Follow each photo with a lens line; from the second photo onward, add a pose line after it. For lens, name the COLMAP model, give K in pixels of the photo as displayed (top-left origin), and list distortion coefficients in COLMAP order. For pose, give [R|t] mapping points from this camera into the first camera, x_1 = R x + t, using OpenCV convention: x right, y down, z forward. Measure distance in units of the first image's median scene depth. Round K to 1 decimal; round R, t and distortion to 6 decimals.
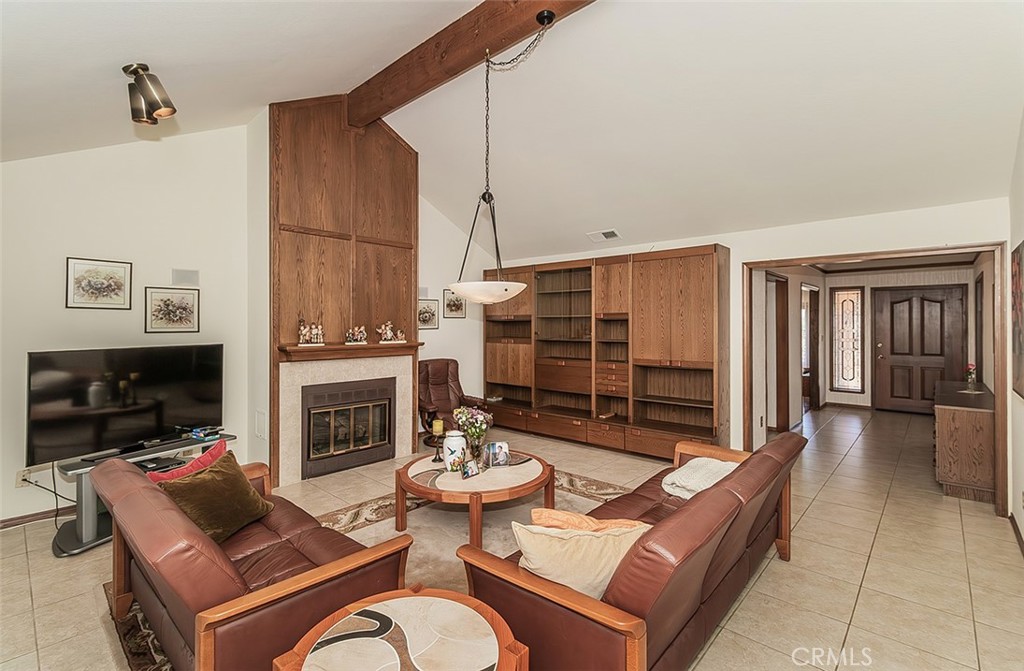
lens RADIAL K [[461.0, 0, 516.0], [0, 461.0, 326.9], [0, 0, 1]] dist [-0.005118, -0.000389]
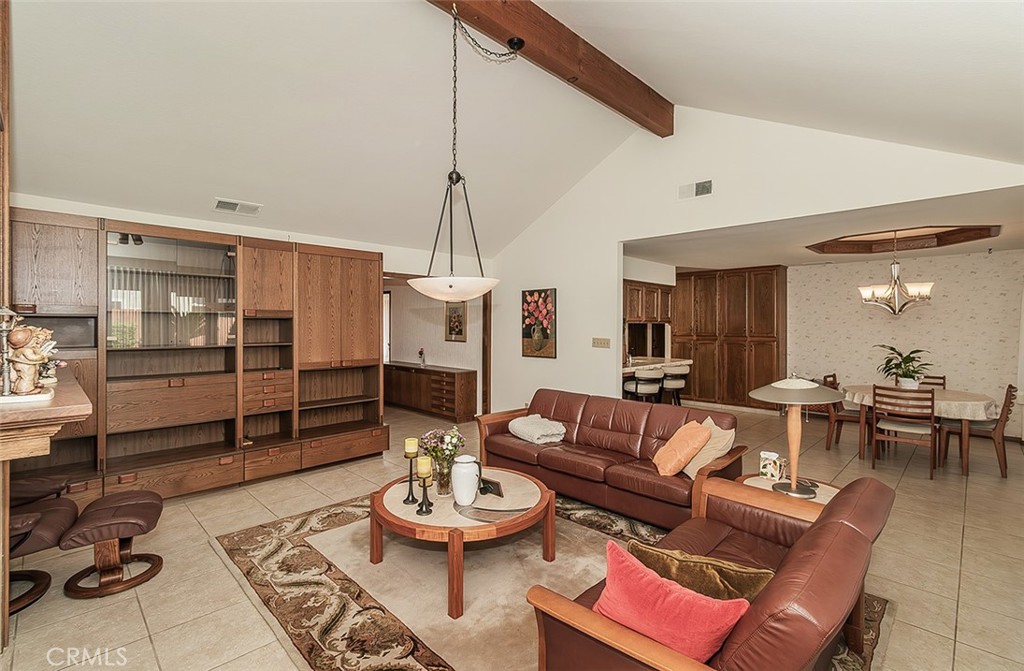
lens RADIAL K [[461.0, 0, 515.4], [0, 461.0, 329.3], [0, 0, 1]] dist [-0.005118, -0.000389]
pose [[0.041361, -0.008602, 0.999107, -0.639420], [0.002450, 0.999961, 0.008508, -0.002318], [-0.999141, 0.002096, 0.041381, 0.591297]]
